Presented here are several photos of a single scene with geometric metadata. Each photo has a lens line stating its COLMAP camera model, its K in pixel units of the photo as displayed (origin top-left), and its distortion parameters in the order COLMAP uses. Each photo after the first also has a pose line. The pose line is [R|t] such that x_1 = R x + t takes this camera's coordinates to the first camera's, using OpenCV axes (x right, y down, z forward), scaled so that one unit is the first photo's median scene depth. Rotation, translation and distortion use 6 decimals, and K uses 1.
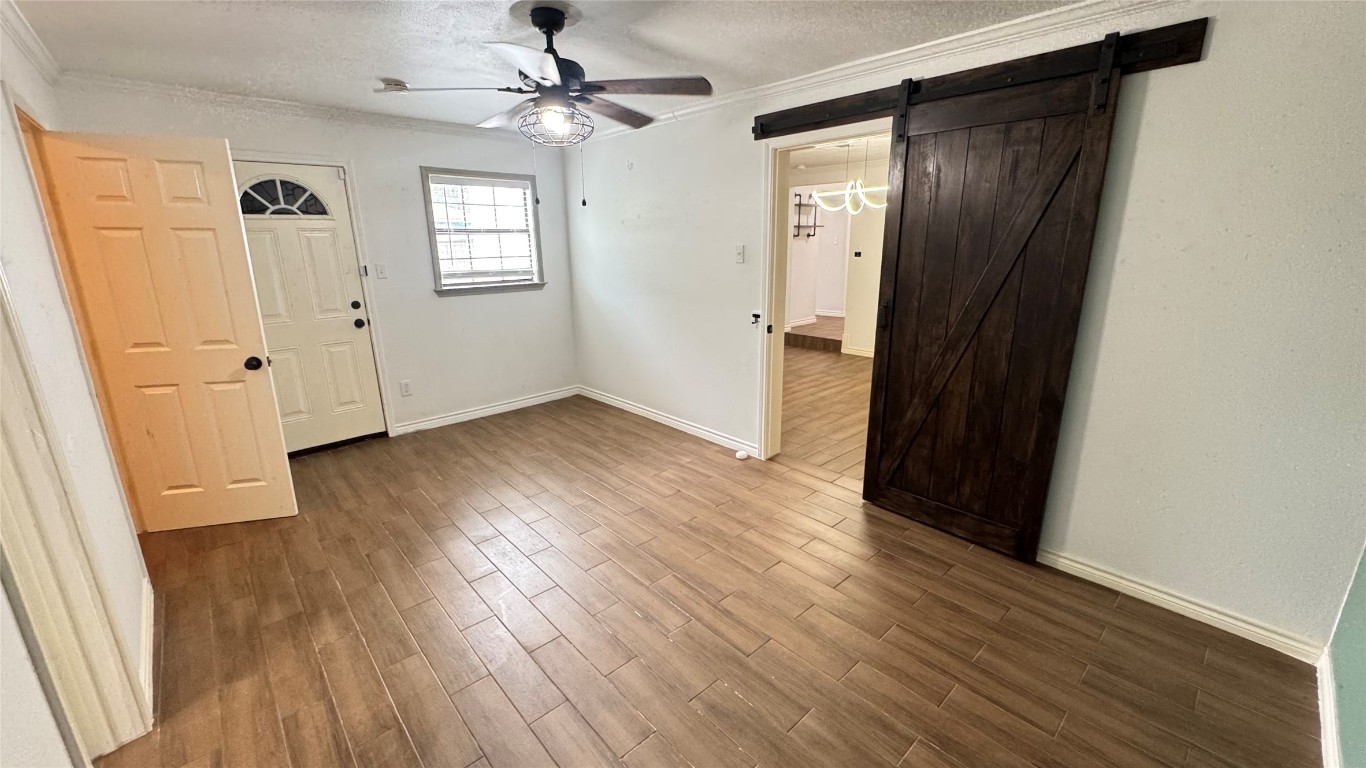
lens RADIAL K [[547.0, 0, 686.9], [0, 547.0, 381.1], [0, 0, 1]] dist [-0.001133, 0.000164]
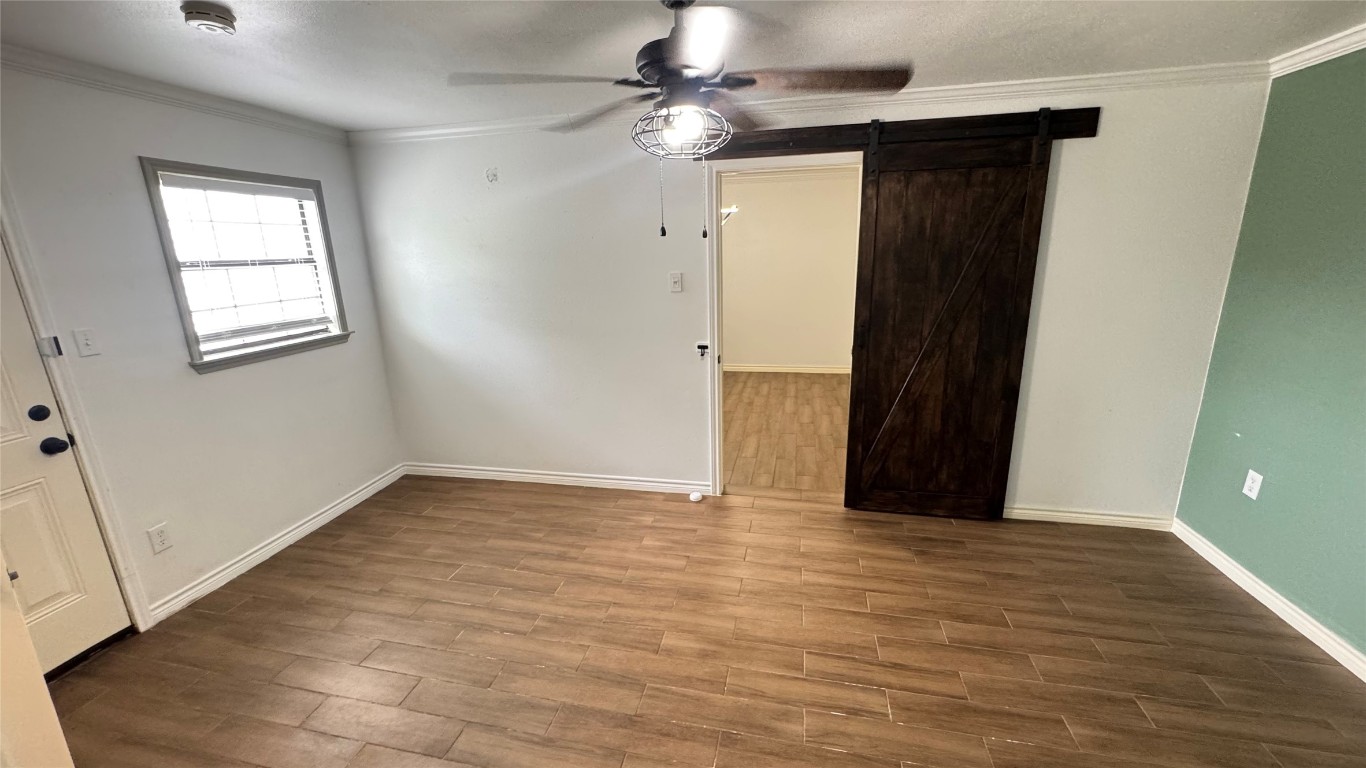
lens RADIAL K [[543.5, 0, 681.1], [0, 543.5, 383.1], [0, 0, 1]] dist [-0.001348, -0.000150]
pose [[0.816382, -0.150723, 0.557498, -0.387982], [0.161261, 0.986439, 0.030544, -0.083685], [-0.554541, 0.064967, 0.829616, 0.226915]]
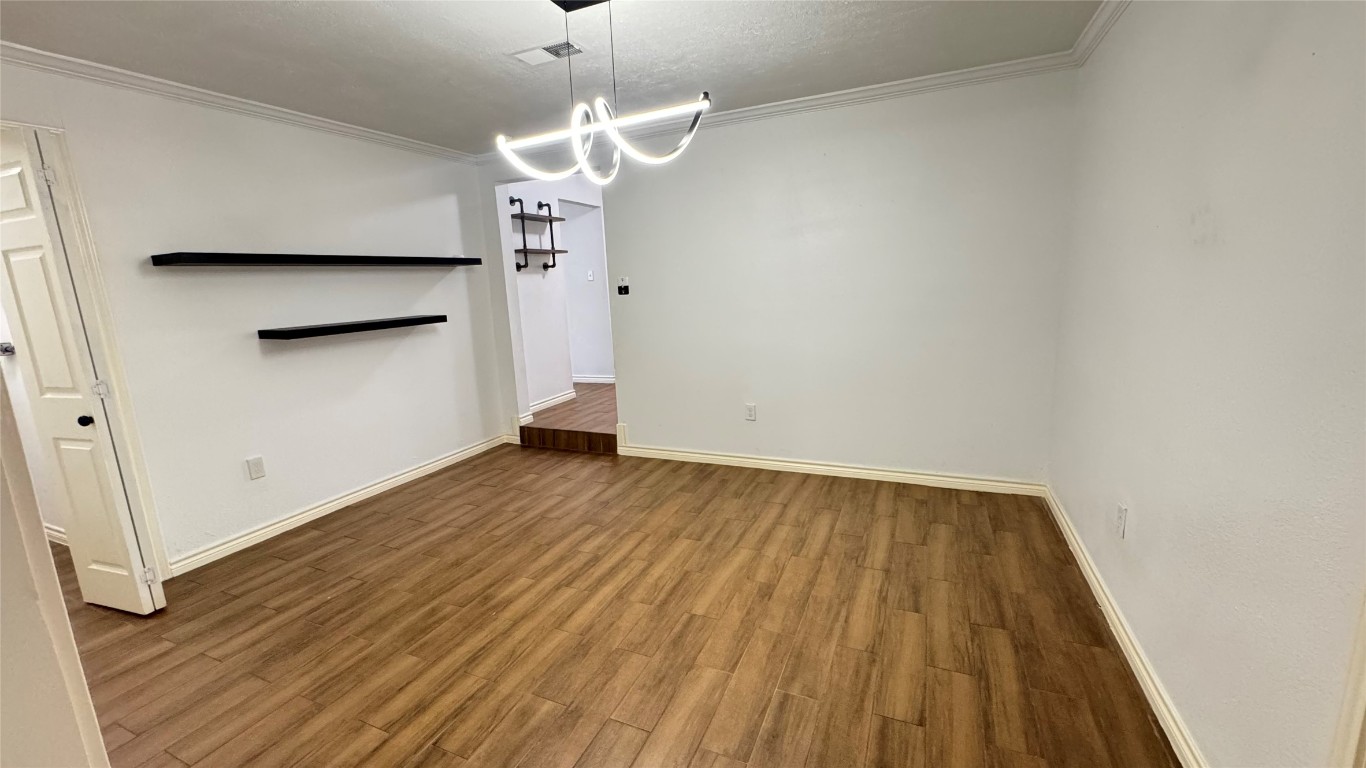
lens RADIAL K [[543.5, 0, 681.1], [0, 543.5, 383.1], [0, 0, 1]] dist [-0.001348, -0.000150]
pose [[0.920776, -0.106501, 0.375272, 0.235750], [0.134567, 0.989677, -0.049311, -0.162551], [-0.366146, 0.095903, 0.925602, 0.753562]]
